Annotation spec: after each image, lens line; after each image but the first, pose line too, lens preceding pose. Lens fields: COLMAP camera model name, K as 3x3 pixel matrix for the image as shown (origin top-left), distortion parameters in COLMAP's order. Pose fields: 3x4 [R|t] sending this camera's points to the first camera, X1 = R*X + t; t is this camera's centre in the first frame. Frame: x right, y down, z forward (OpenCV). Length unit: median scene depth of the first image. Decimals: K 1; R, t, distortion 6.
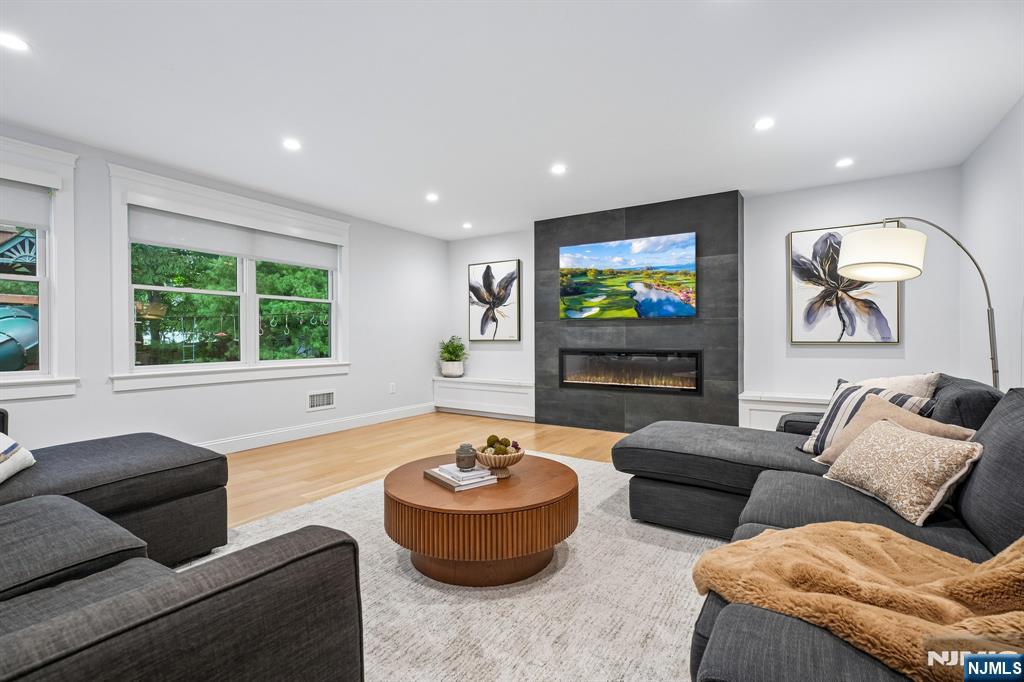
lens RADIAL K [[465.6, 0, 507.9], [0, 465.6, 337.4], [0, 0, 1]] dist [-0.002236, -0.000222]
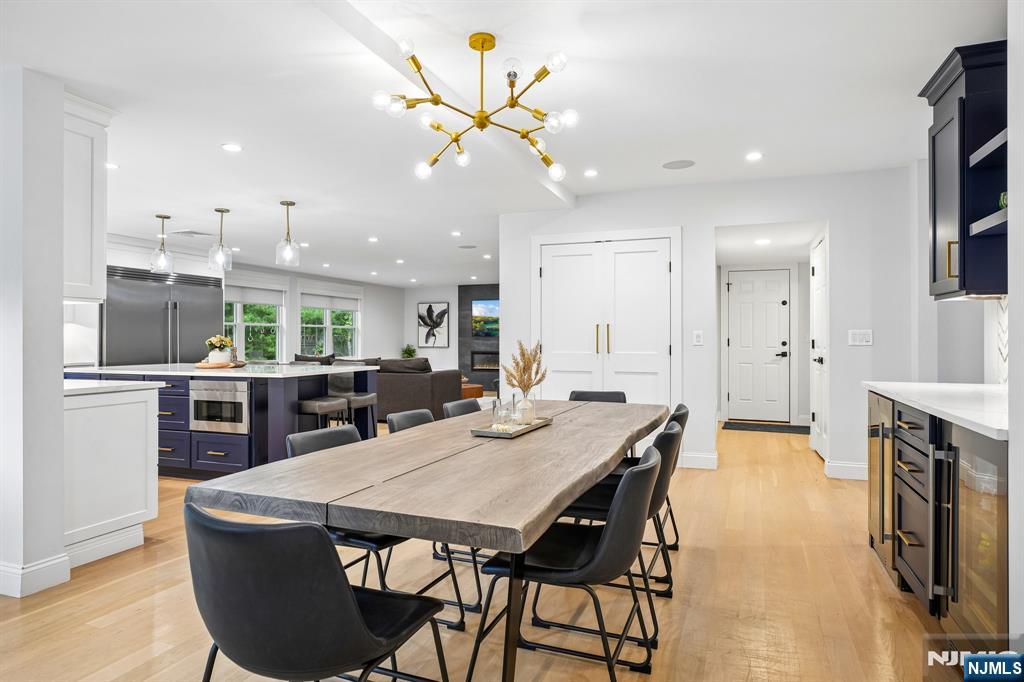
lens RADIAL K [[600.8, 0, 511.6], [0, 600.8, 340.7], [0, 0, 1]] dist [-0.003748, 0.000546]
pose [[0.975830, 0.004649, 0.218483, -0.240817], [-0.004593, 0.999989, -0.000762, -0.016822], [-0.218485, -0.000260, 0.975840, -1.309735]]
